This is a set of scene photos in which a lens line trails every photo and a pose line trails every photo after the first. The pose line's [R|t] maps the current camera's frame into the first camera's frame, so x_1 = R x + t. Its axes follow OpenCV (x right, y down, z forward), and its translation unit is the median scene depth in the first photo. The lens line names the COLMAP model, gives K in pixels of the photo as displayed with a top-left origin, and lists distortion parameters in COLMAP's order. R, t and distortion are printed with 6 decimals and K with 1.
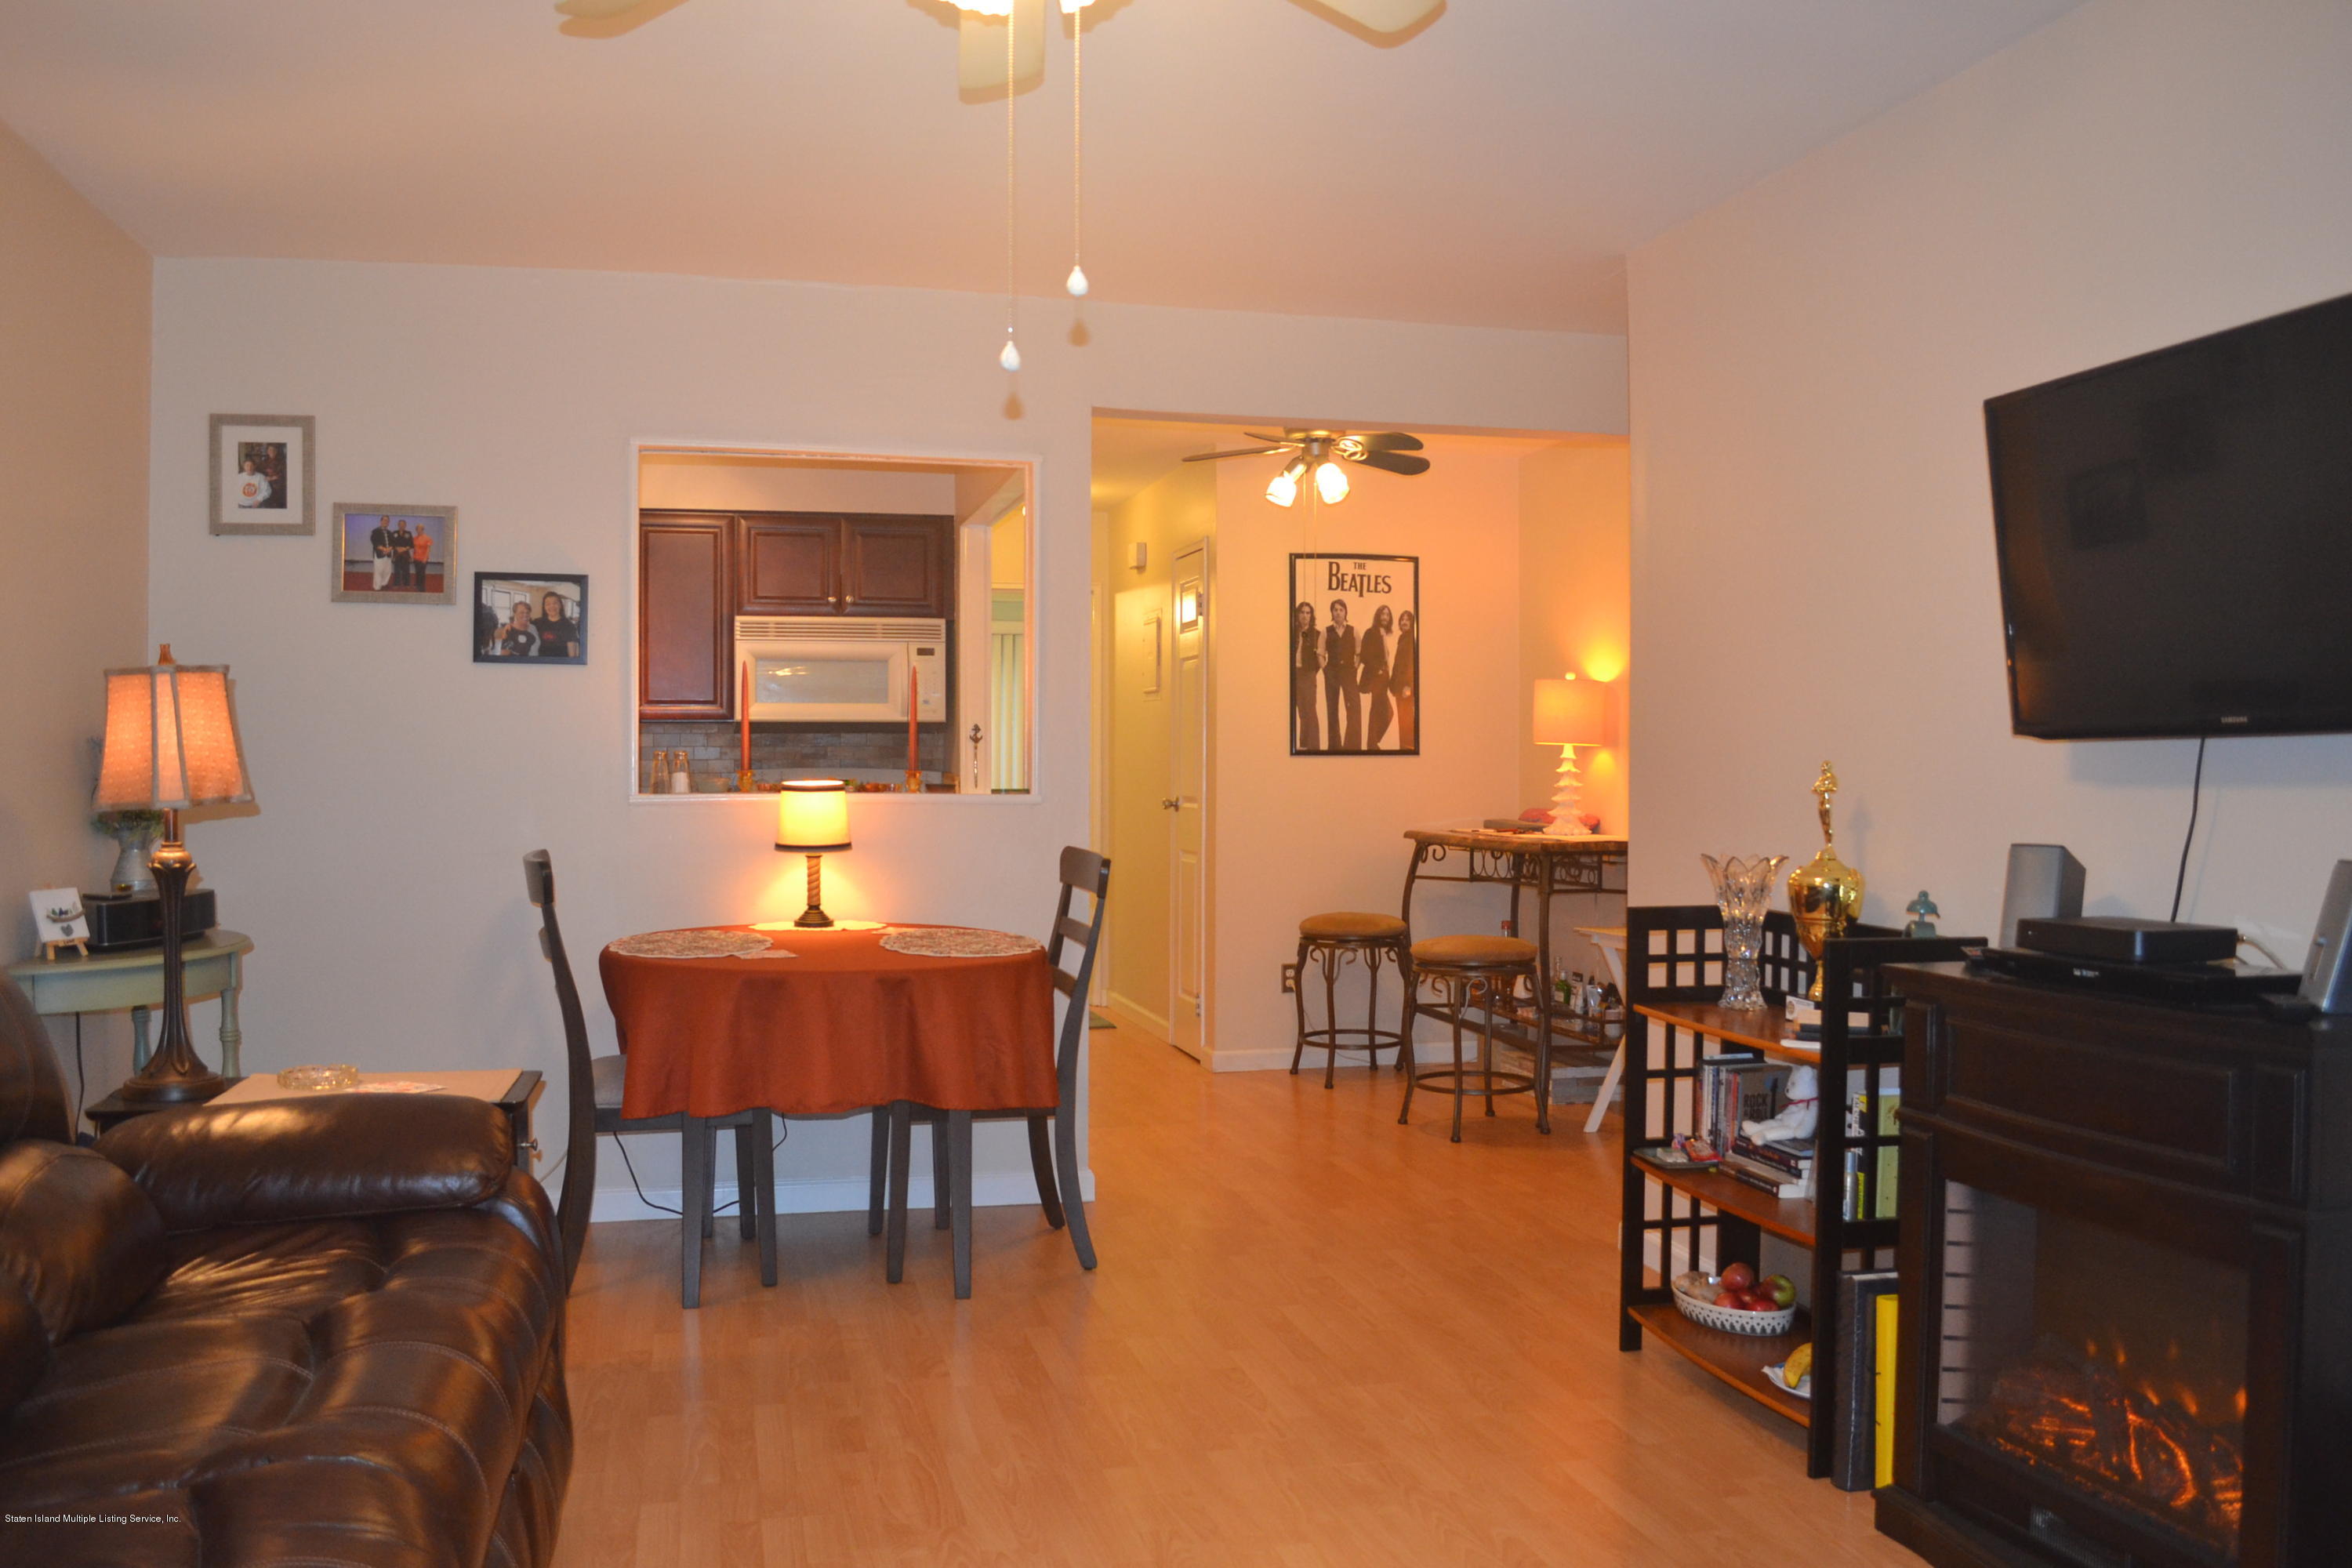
lens RADIAL K [[1884.1, 0, 1165.4], [0, 1884.1, 790.3], [0, 0, 1]] dist [-0.084511, 0.014093]
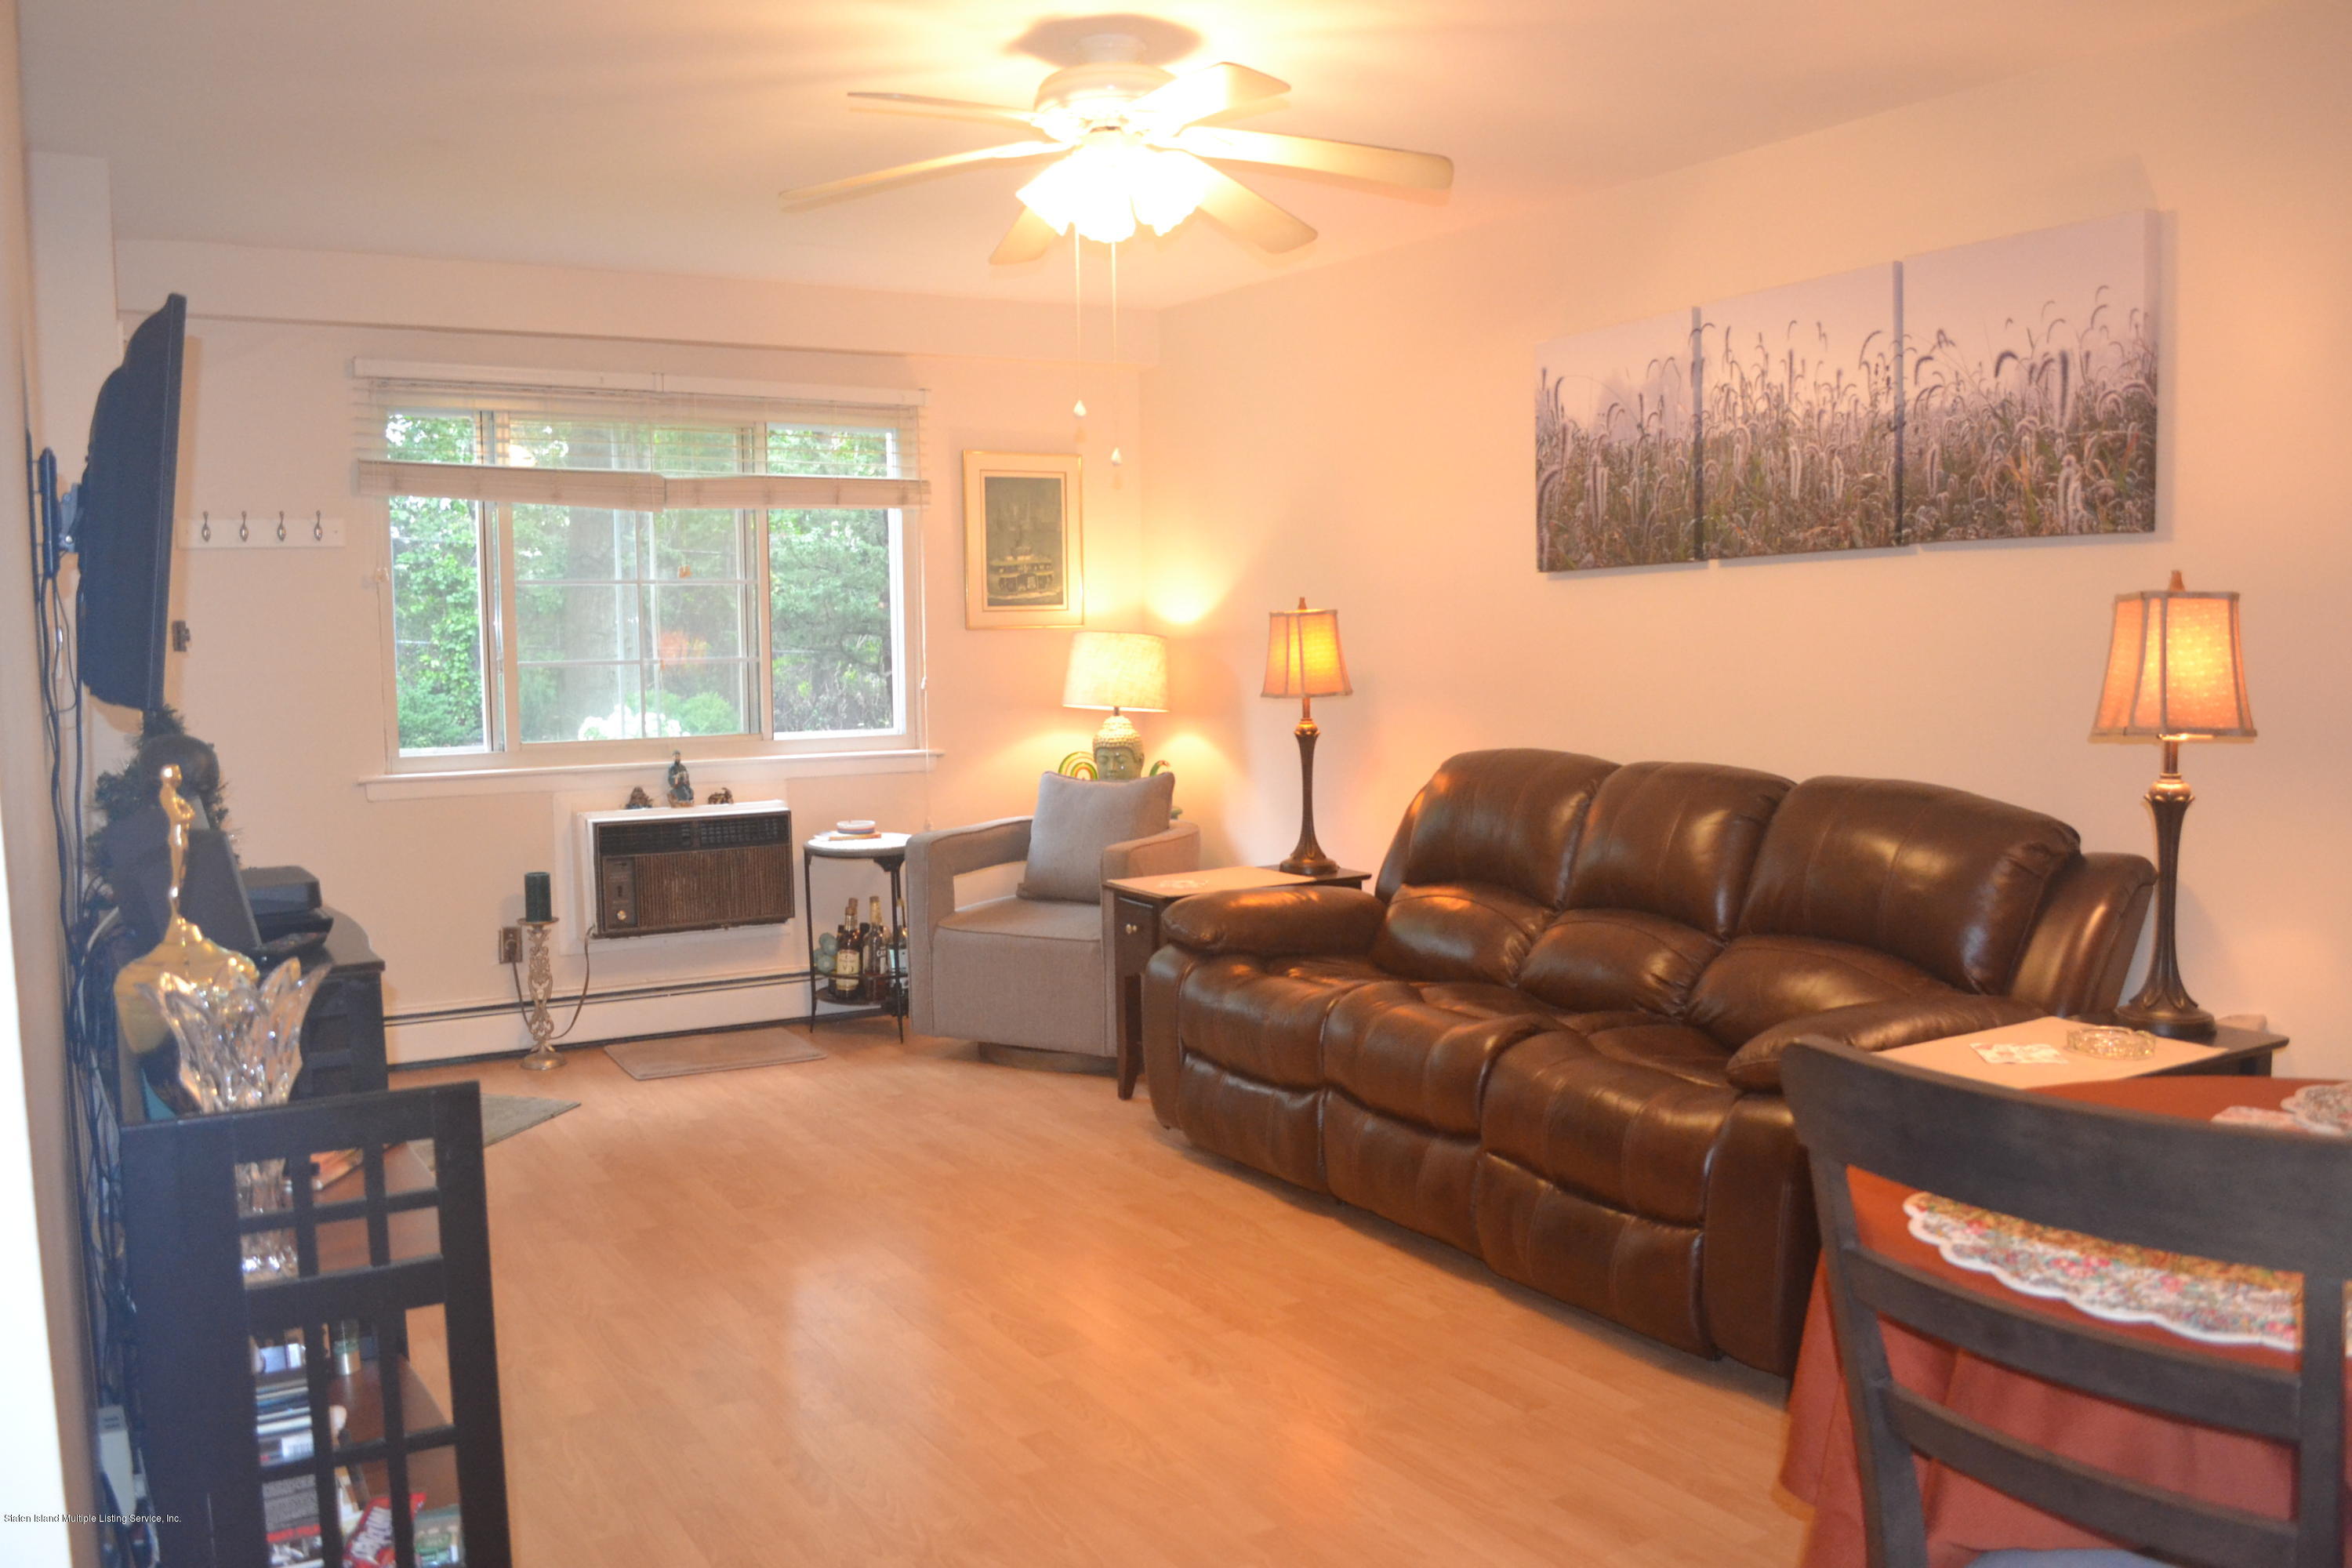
lens RADIAL K [[1884.1, 0, 1165.4], [0, 1884.1, 790.3], [0, 0, 1]] dist [-0.084511, 0.014093]
pose [[-0.953827, 0.038633, -0.297862, 0.175598], [0.009482, 0.995072, 0.098698, -0.043120], [0.300207, 0.091317, -0.949493, 1.189236]]
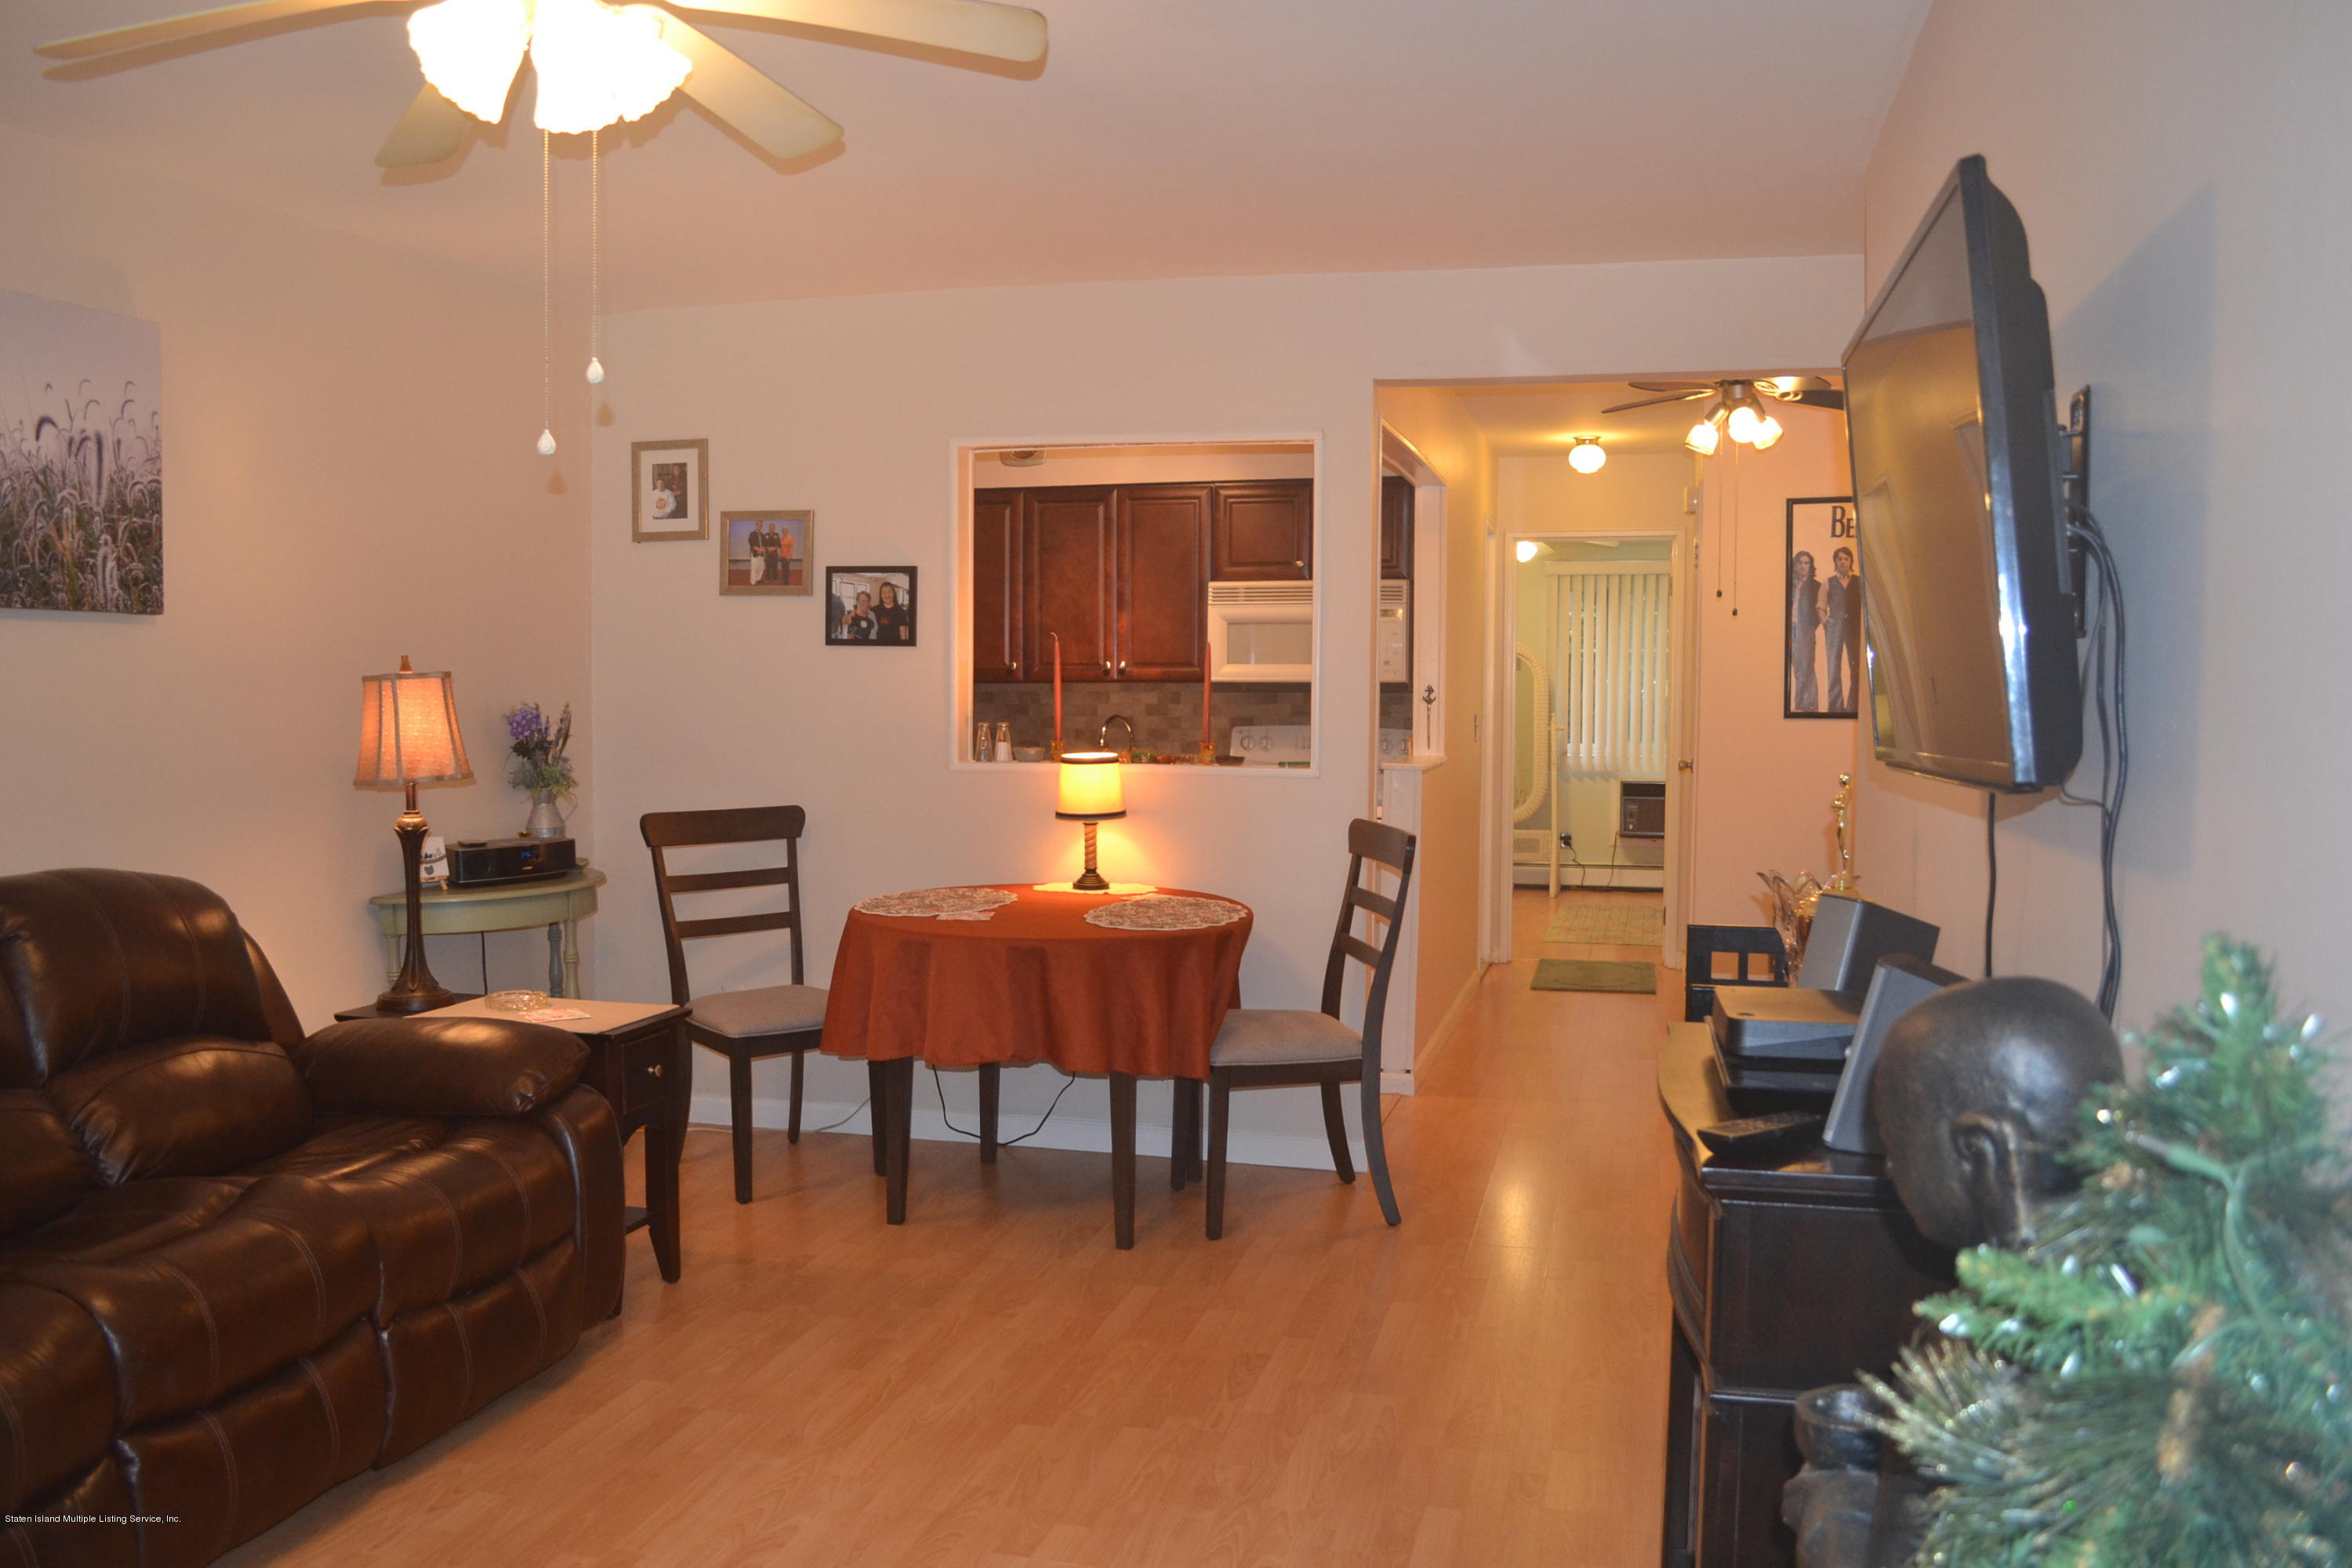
lens RADIAL K [[1884.1, 0, 1165.4], [0, 1884.1, 790.3], [0, 0, 1]] dist [-0.084511, 0.014093]
pose [[0.882444, 0.028503, -0.469553, 0.357264], [-0.009019, 0.999004, 0.043692, -0.031479], [0.470331, -0.034321, 0.881823, 0.071259]]
